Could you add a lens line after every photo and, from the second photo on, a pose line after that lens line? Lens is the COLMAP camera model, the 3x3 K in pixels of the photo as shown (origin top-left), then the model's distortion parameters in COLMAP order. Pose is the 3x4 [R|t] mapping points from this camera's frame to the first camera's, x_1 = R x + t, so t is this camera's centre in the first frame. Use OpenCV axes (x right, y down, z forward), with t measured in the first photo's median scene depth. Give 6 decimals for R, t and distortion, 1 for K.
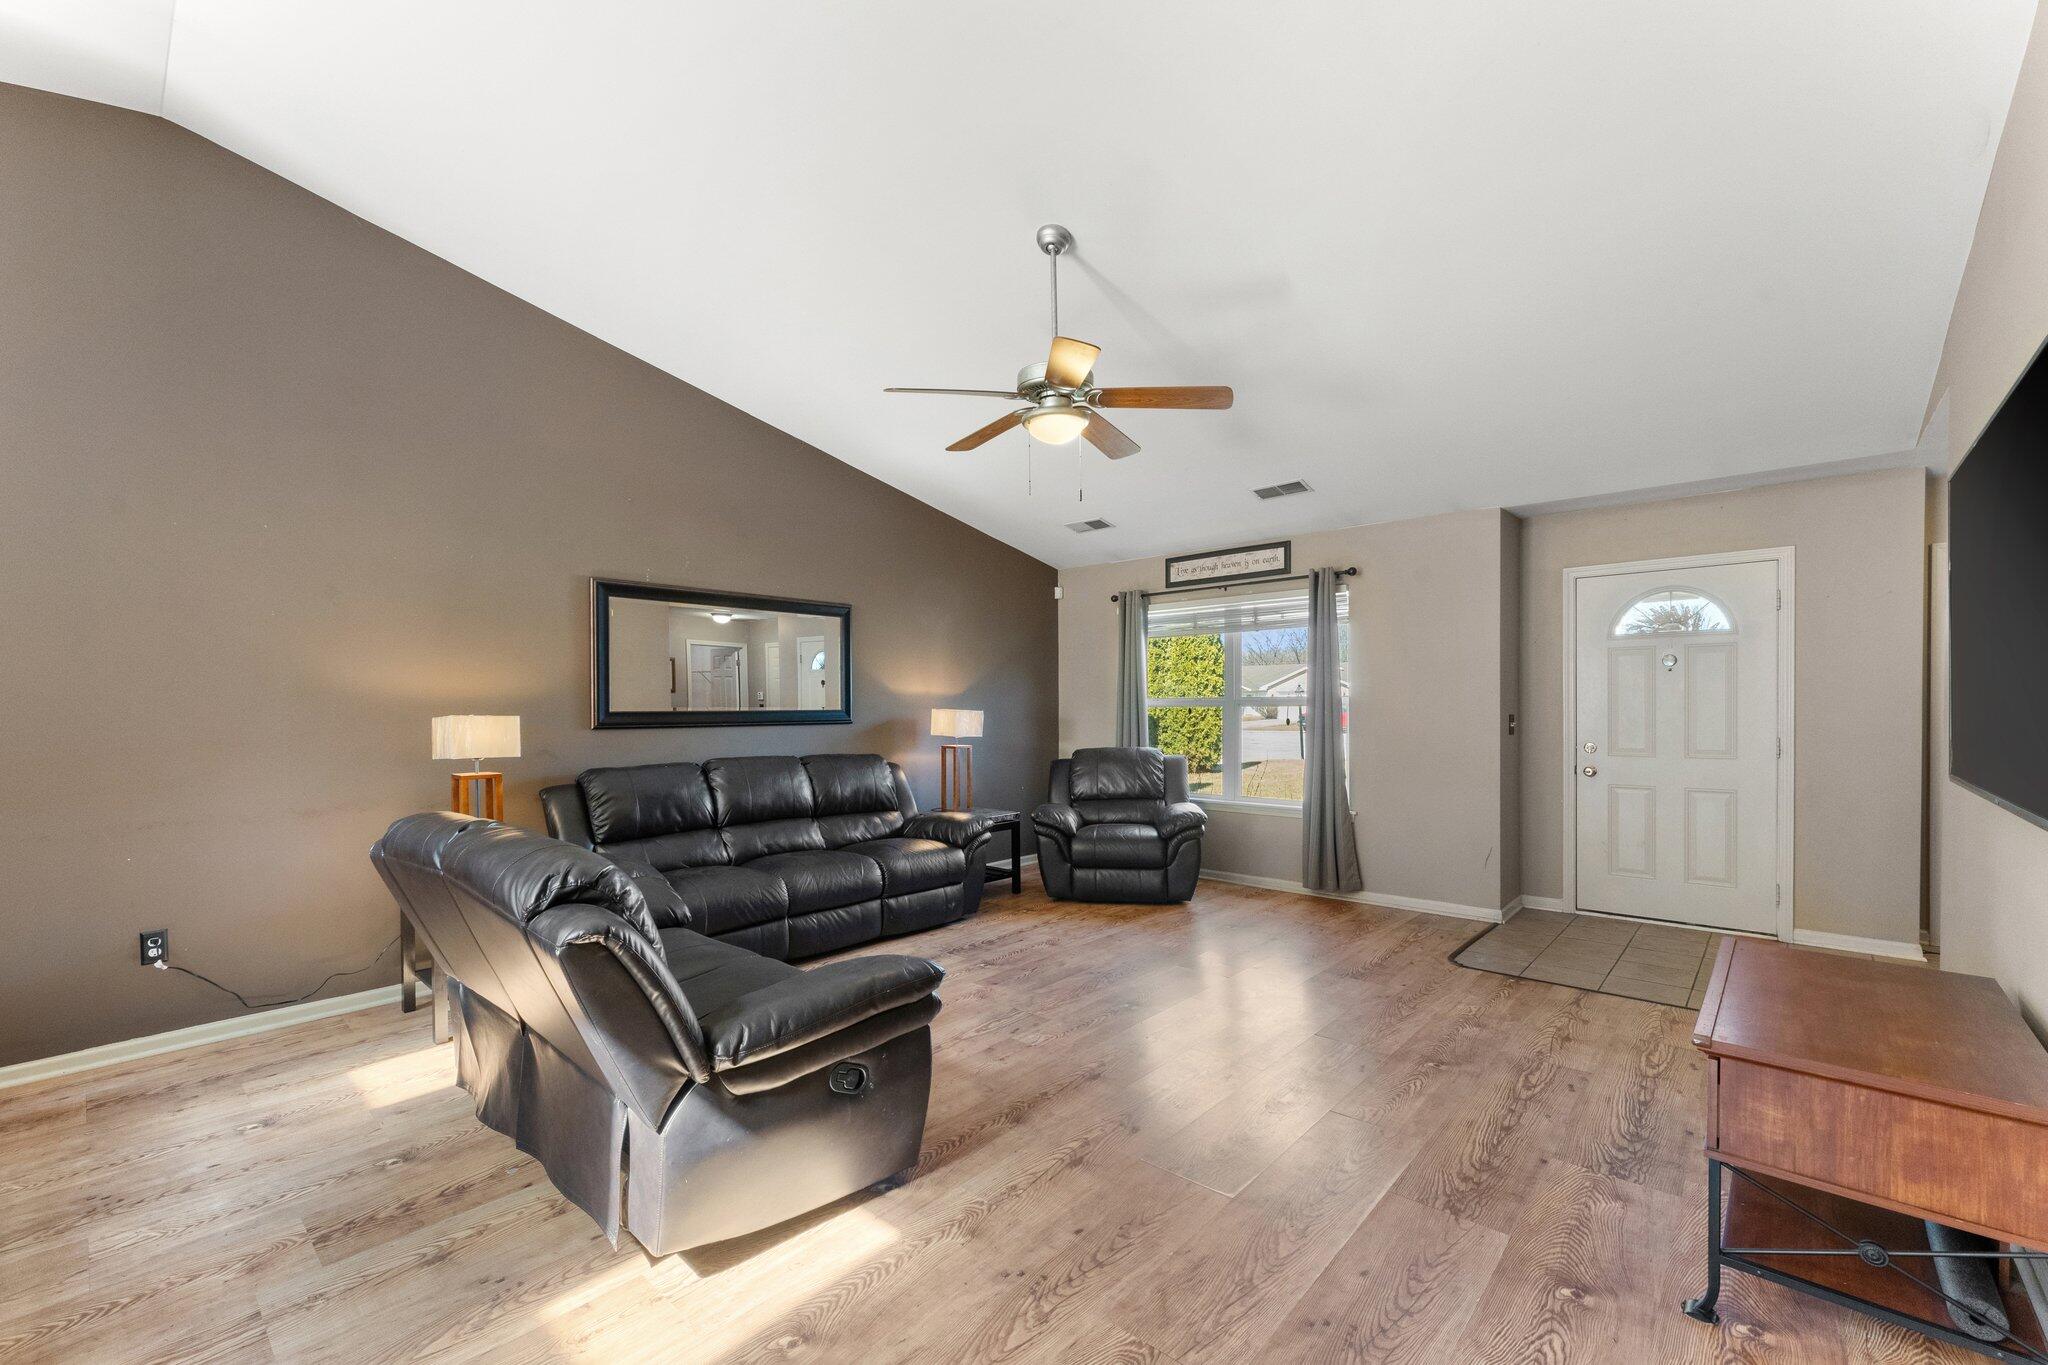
lens RADIAL K [[844.0, 0, 1022.8], [0, 844.0, 718.9], [0, 0, 1]] dist [0.000287, 0.000130]
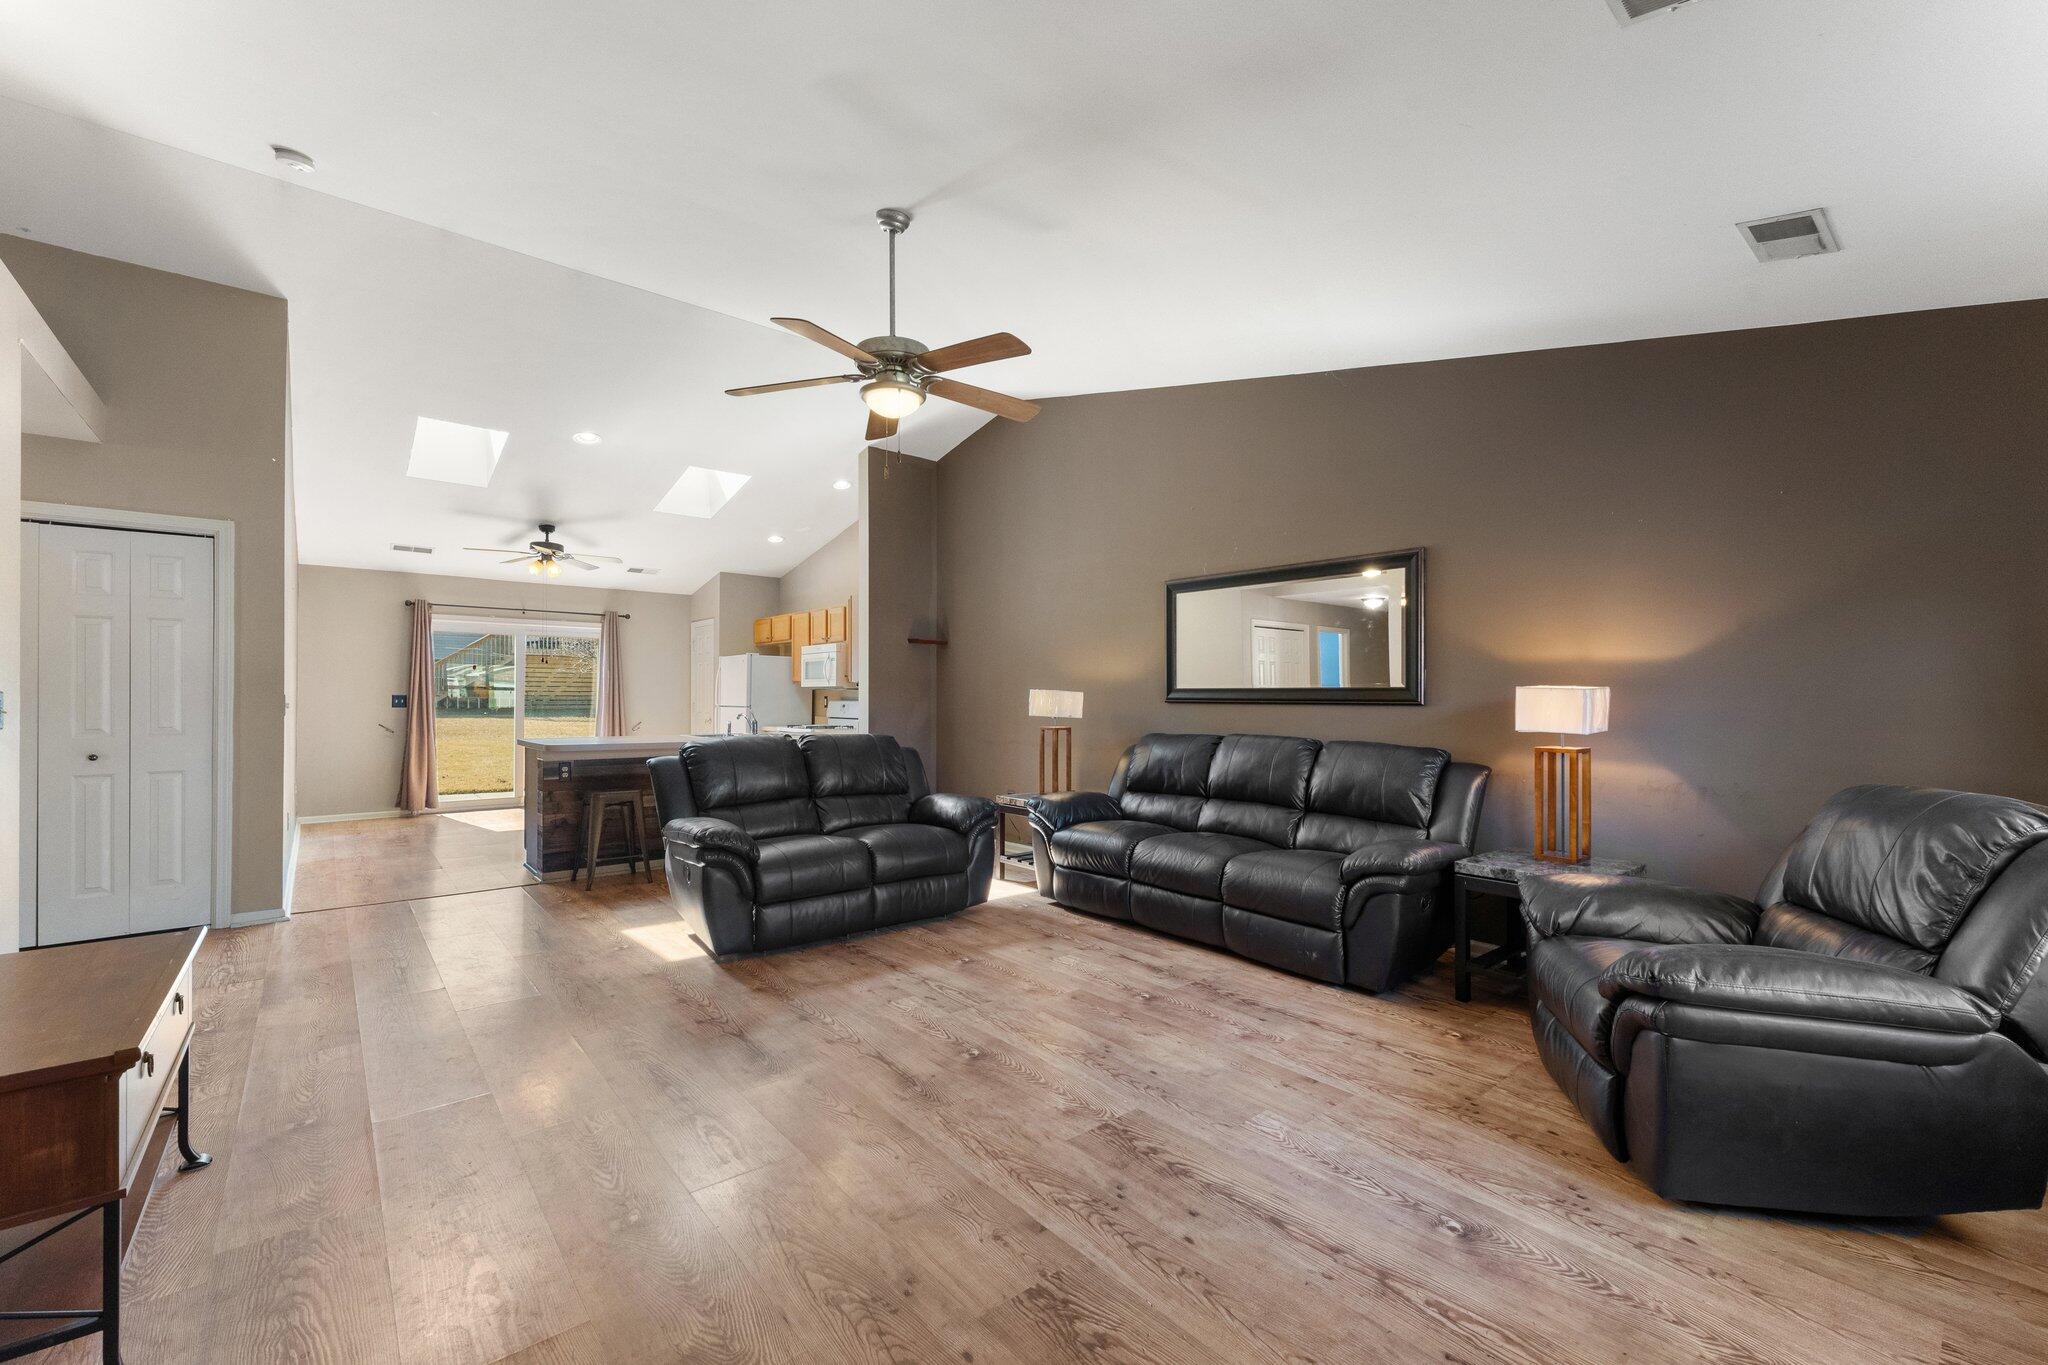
lens RADIAL K [[844.0, 0, 1022.8], [0, 844.0, 718.9], [0, 0, 1]] dist [0.000287, 0.000130]
pose [[-0.142062, 0.029840, -0.989408, 0.868483], [-0.020564, 0.999241, 0.033089, -0.001327], [0.989644, 0.025047, -0.141340, 1.116938]]
